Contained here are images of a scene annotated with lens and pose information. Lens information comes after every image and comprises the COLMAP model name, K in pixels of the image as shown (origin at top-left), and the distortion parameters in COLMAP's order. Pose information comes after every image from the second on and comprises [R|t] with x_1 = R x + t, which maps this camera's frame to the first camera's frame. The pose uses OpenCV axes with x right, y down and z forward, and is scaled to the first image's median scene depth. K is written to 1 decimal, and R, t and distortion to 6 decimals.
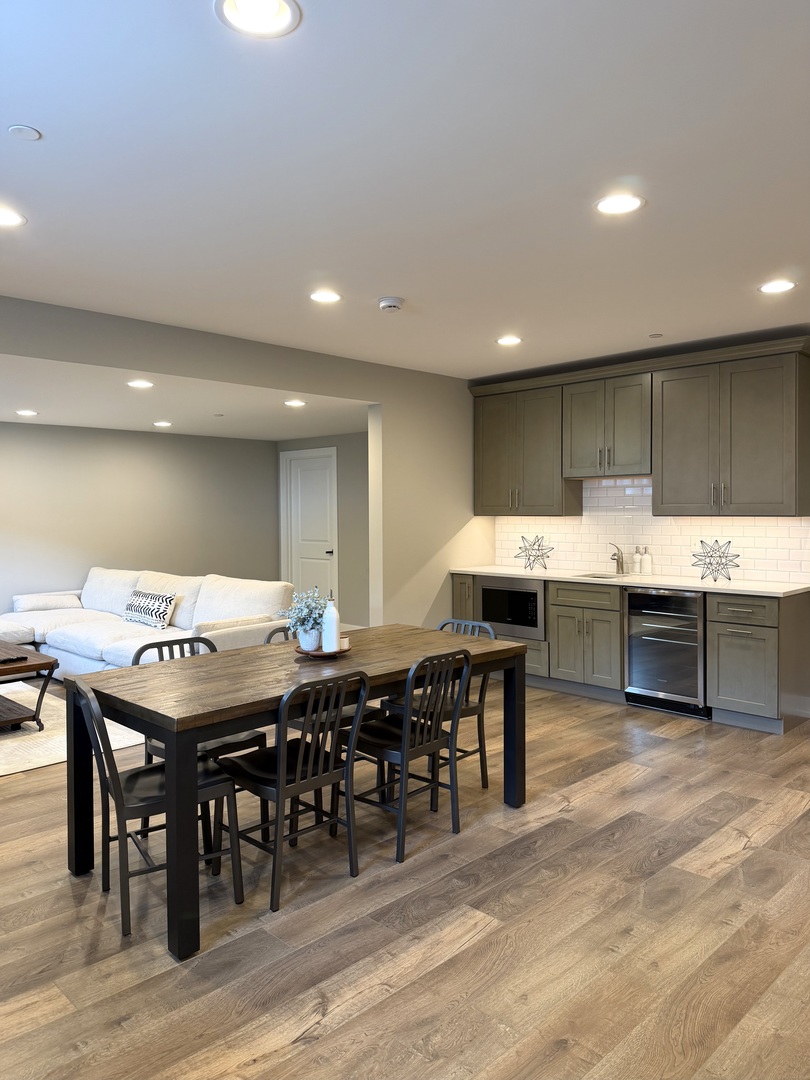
lens RADIAL K [[754.2, 0, 405.0], [0, 754.2, 540.0], [0, 0, 1]] dist [0.057337, -0.082756]
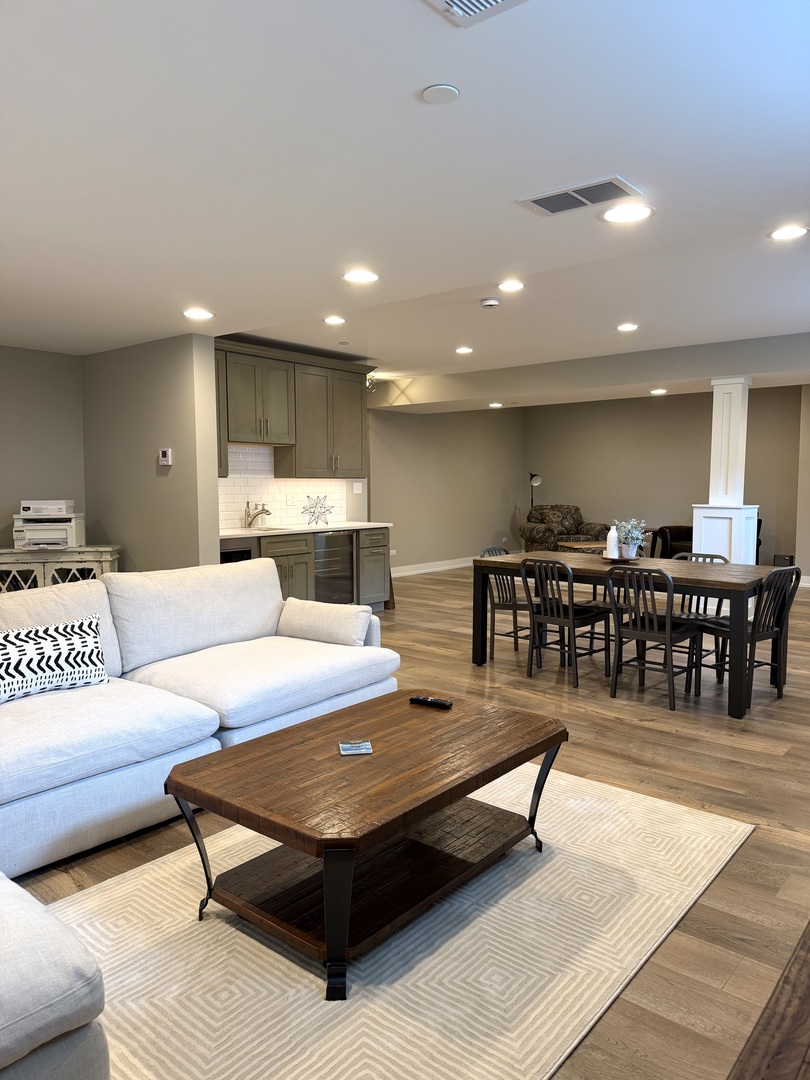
lens RADIAL K [[754.2, 0, 405.0], [0, 754.2, 540.0], [0, 0, 1]] dist [0.057337, -0.082756]
pose [[-0.093571, -0.068742, 0.993237, -0.970028], [0.039710, 0.996562, 0.072713, -0.012533], [-0.994820, 0.046246, -0.090520, 0.948259]]
